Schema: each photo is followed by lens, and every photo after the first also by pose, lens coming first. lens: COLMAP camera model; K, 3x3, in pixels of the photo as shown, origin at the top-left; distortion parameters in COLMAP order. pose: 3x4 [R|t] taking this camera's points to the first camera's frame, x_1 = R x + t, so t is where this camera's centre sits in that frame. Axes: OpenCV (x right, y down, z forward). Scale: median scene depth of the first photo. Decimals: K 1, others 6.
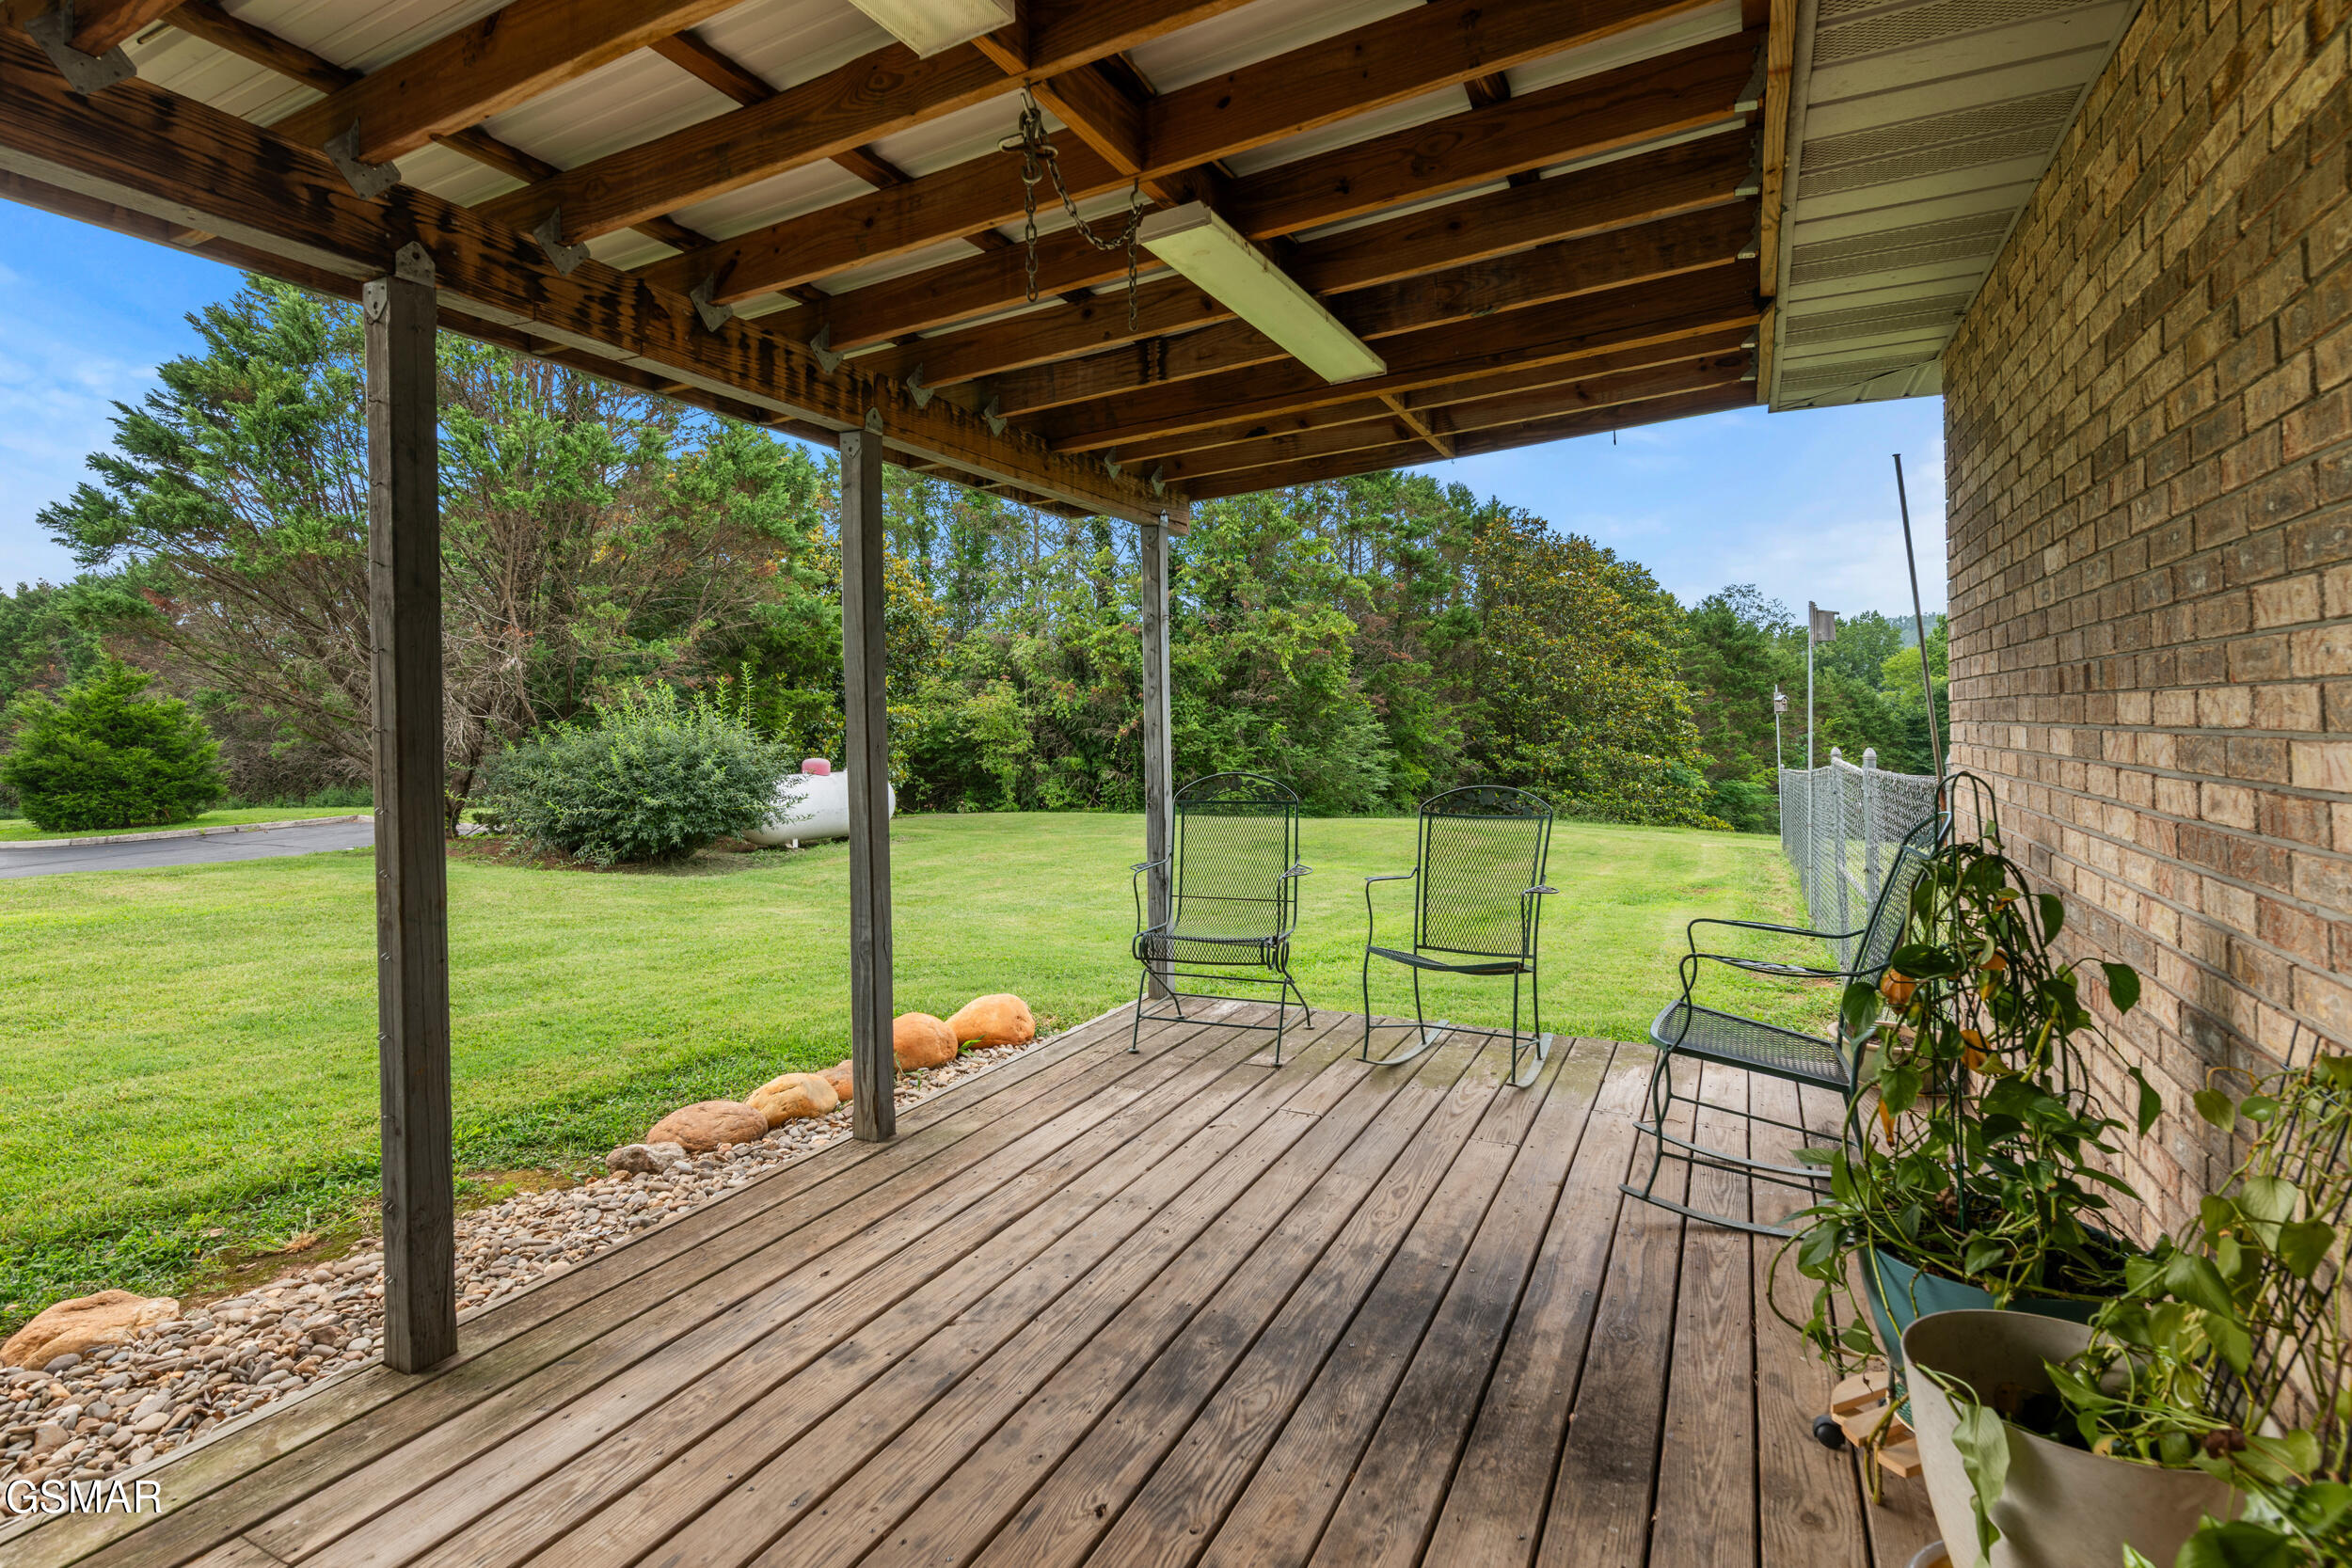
lens RADIAL K [[1084.3, 0, 1196.0], [0, 1084.3, 764.3], [0, 0, 1]] dist [0.003706, 0.000438]
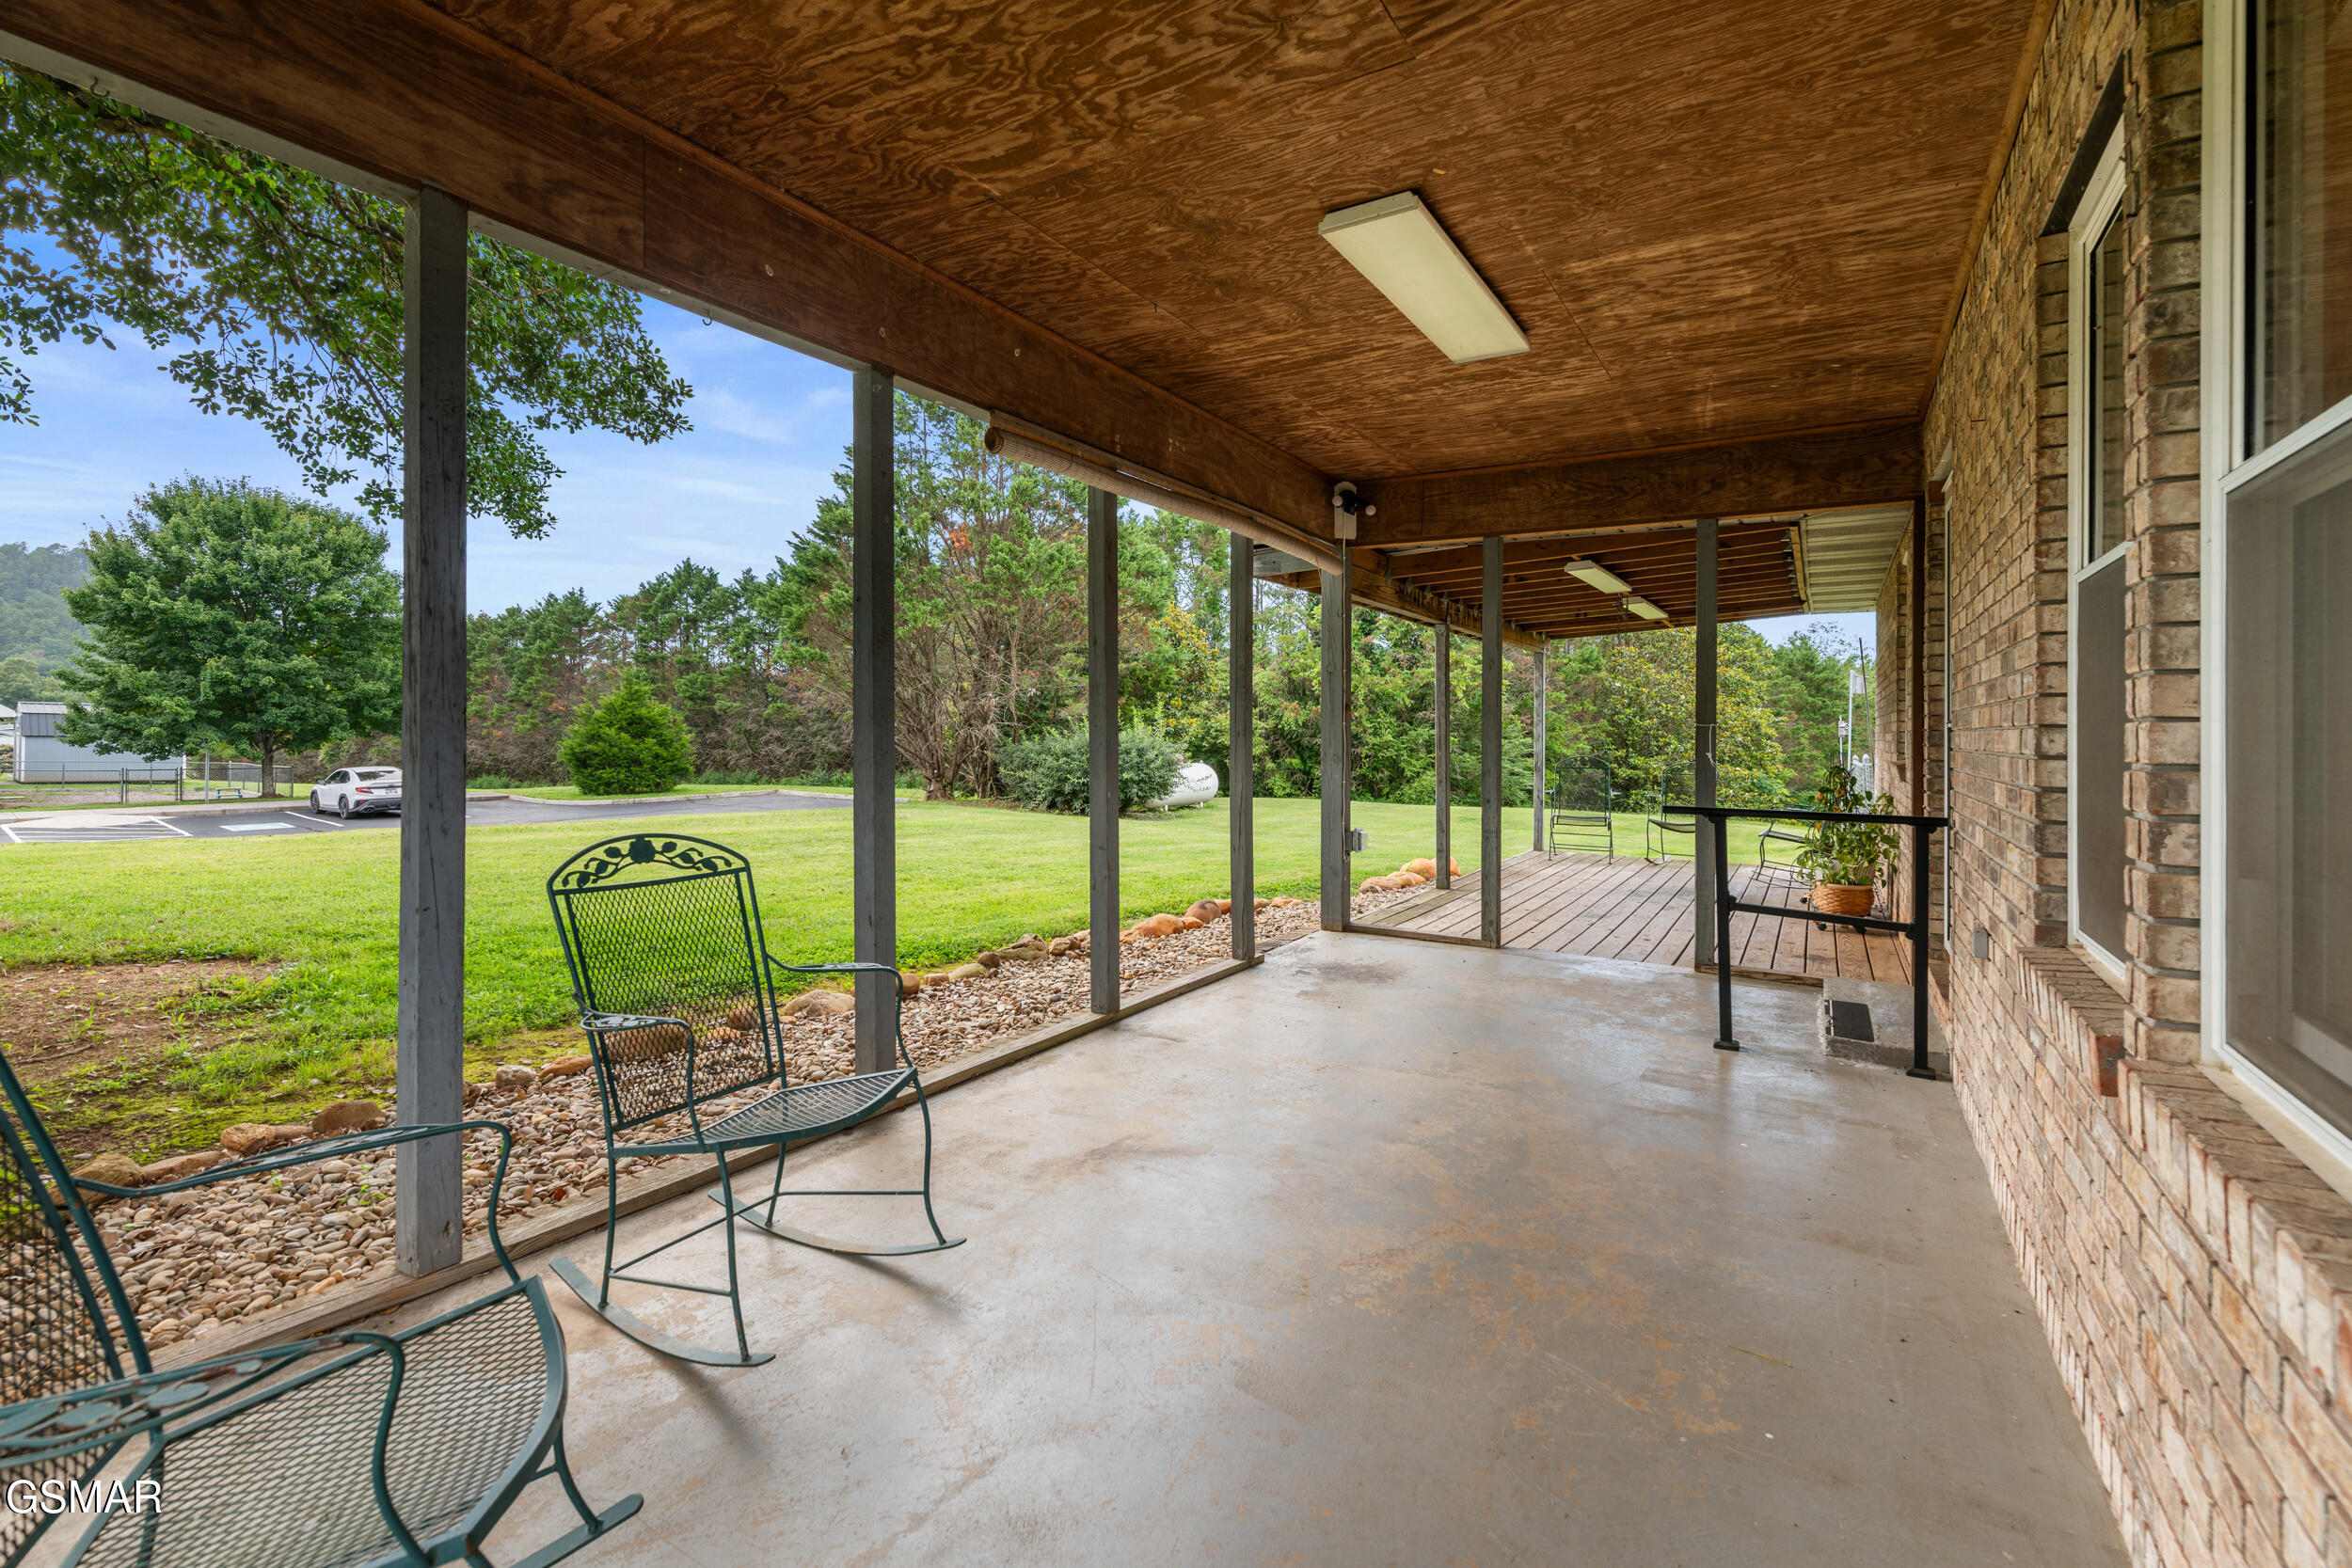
lens RADIAL K [[1084.3, 0, 1155.0], [0, 1084.3, 775.1], [0, 0, 1]] dist [0.003706, 0.000438]
pose [[0.995618, 0.022379, -0.090799, -0.148728], [-0.022377, 0.999749, 0.001040, 0.014803], [0.090799, 0.000997, 0.995869, -0.328058]]
